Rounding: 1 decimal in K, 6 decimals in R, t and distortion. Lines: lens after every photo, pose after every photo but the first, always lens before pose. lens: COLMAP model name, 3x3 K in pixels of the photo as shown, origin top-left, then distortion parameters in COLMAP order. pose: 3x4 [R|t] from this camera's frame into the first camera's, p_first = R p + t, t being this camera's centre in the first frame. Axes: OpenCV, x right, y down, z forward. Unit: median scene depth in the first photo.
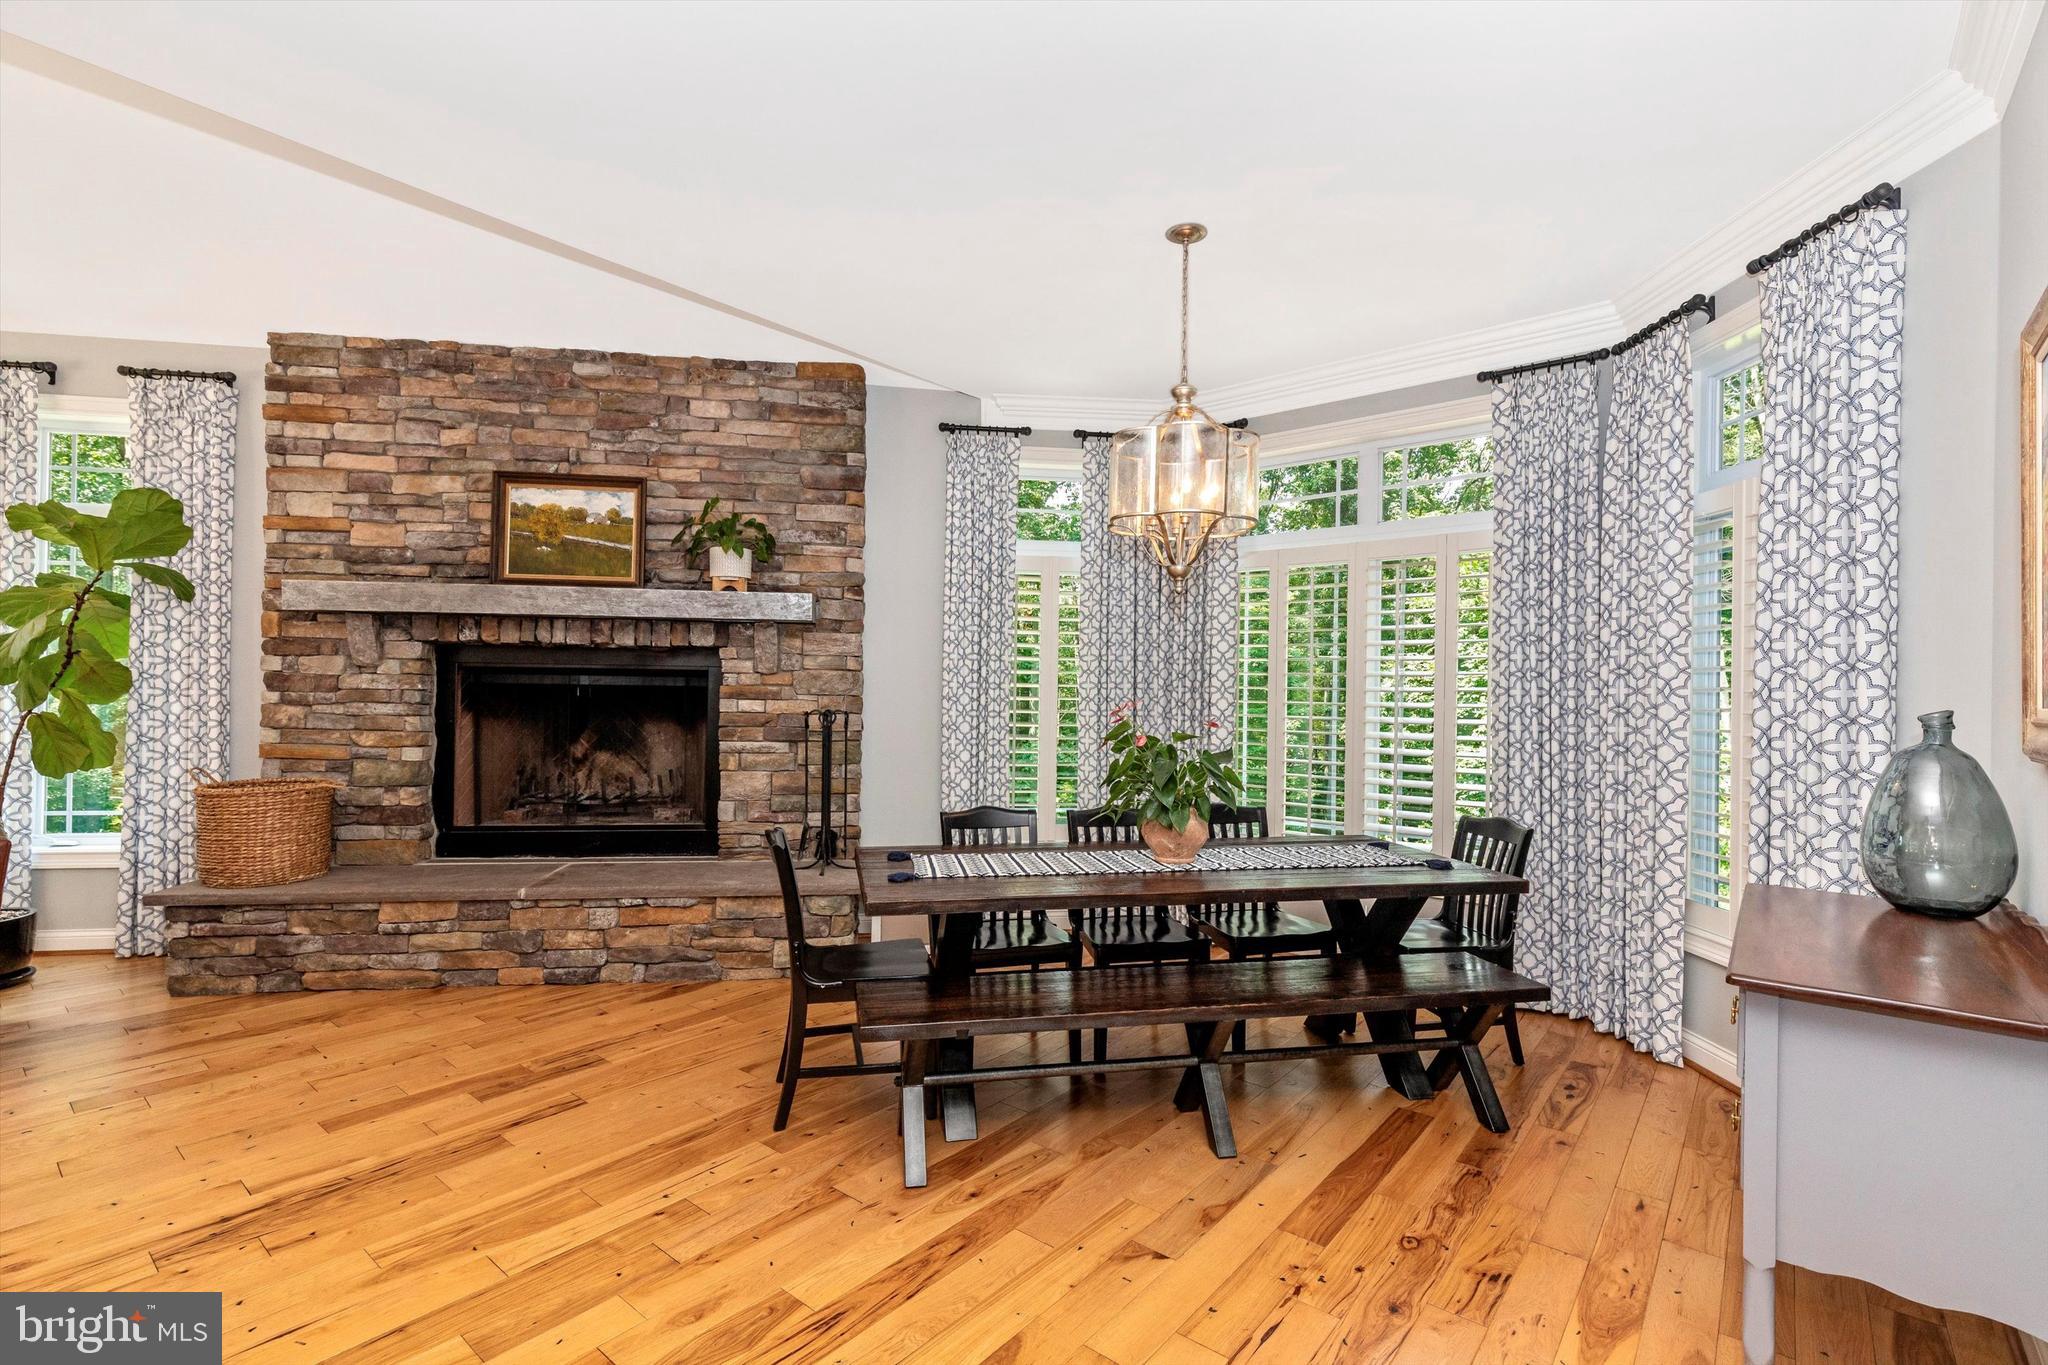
lens RADIAL K [[944.7, 0, 1019.0], [0, 944.7, 699.1], [0, 0, 1]] dist [0.009128, -0.001142]
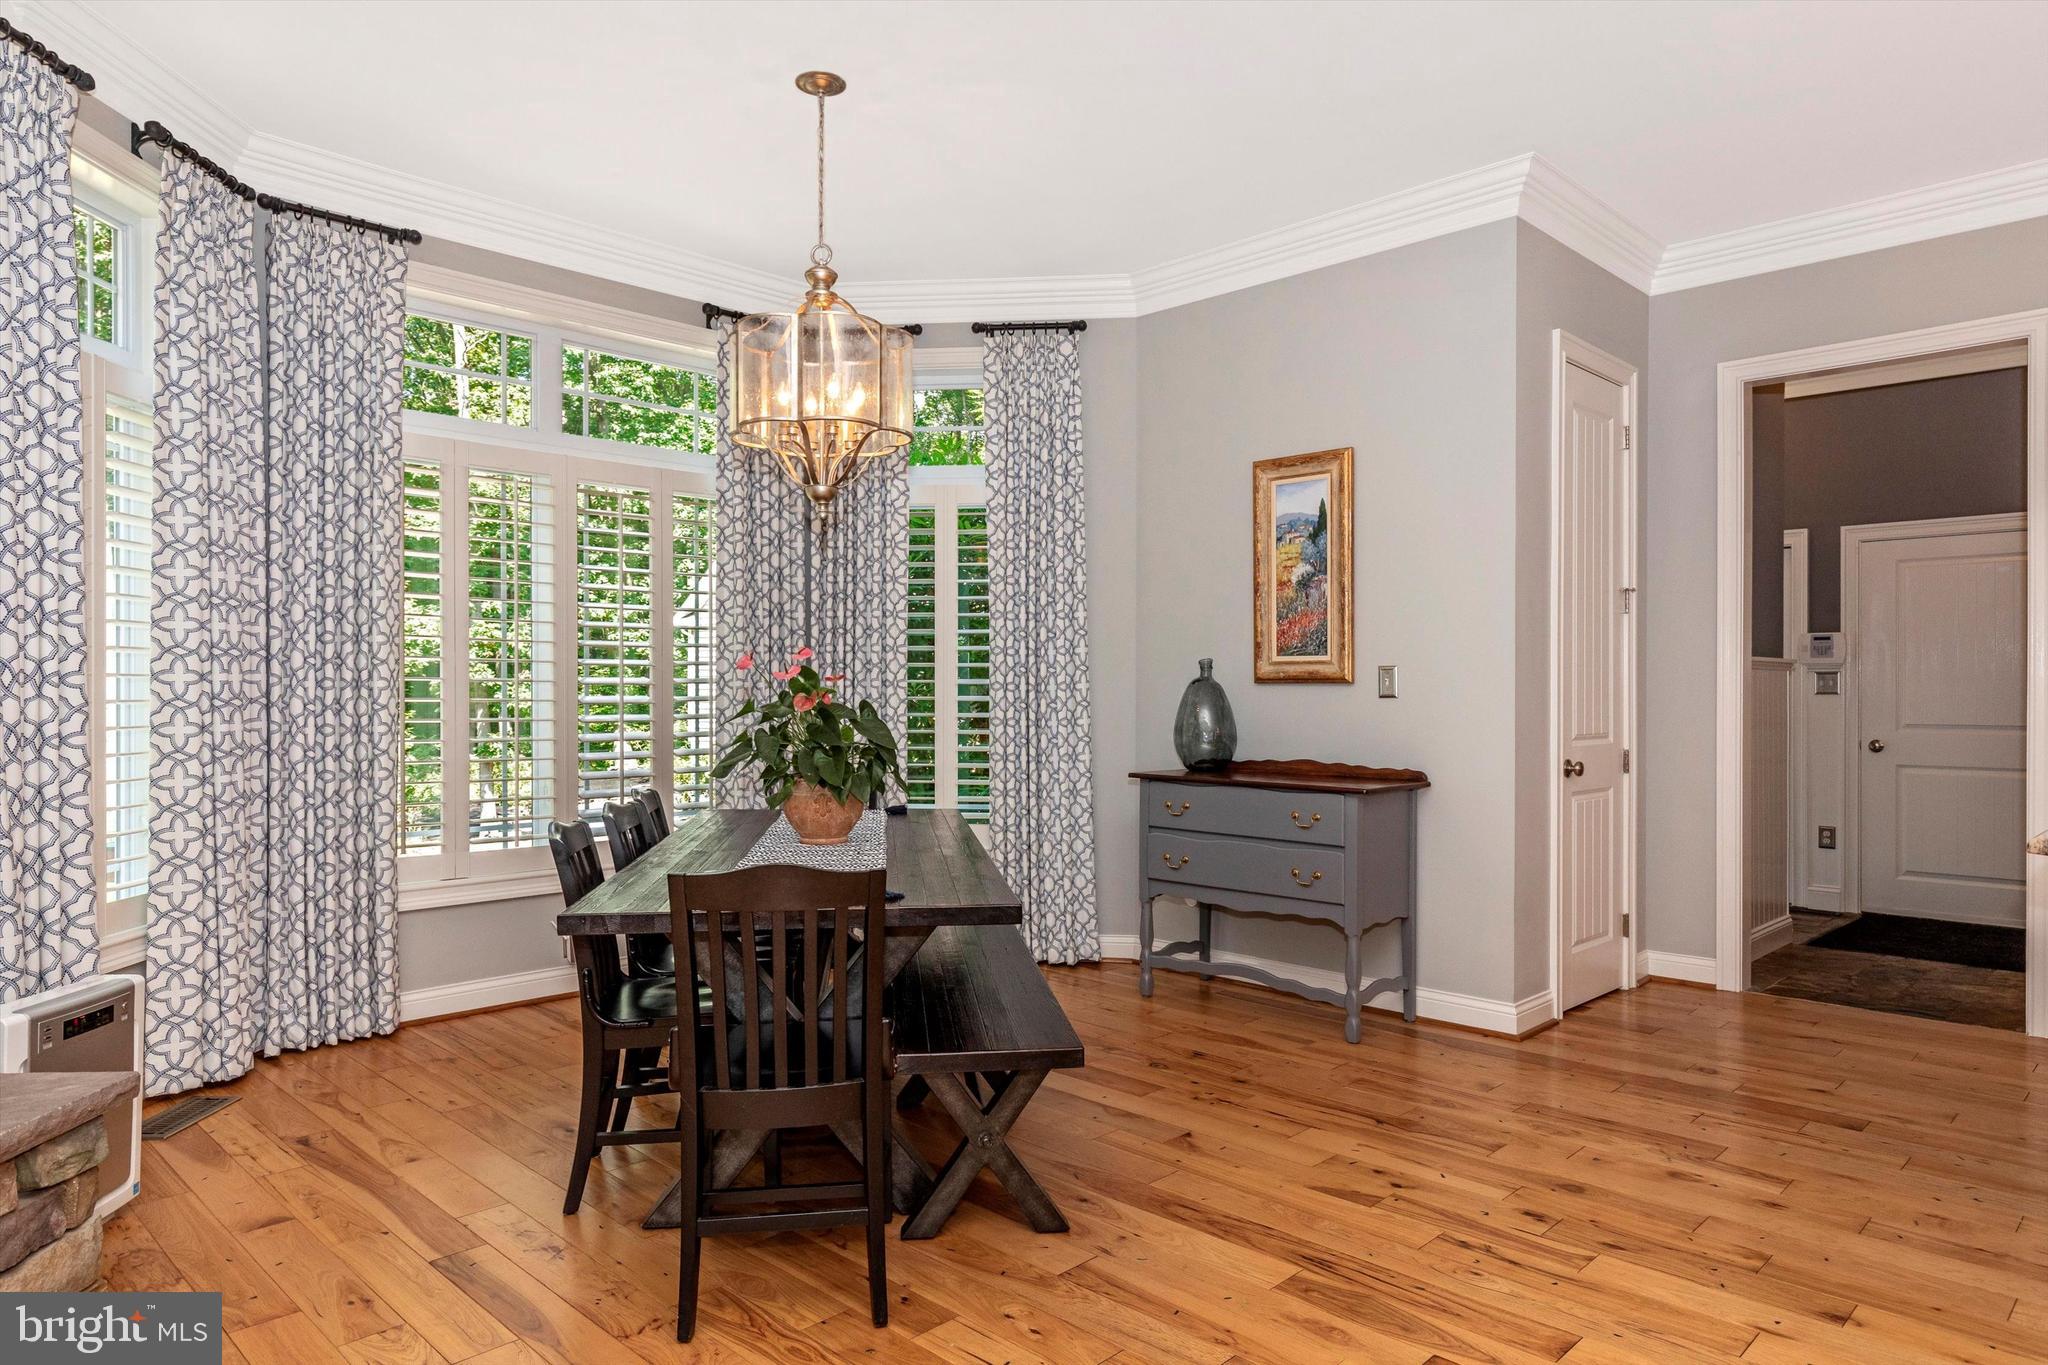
lens RADIAL K [[1269.4, 0, 1011.2], [0, 1269.4, 693.0], [0, 0, 1]] dist [-0.015850, -0.000282]
pose [[0.083879, -0.017142, 0.996328, -0.655537], [-0.000495, 0.999851, 0.017245, 0.012174], [-0.996476, -0.001939, 0.083858, 0.510190]]
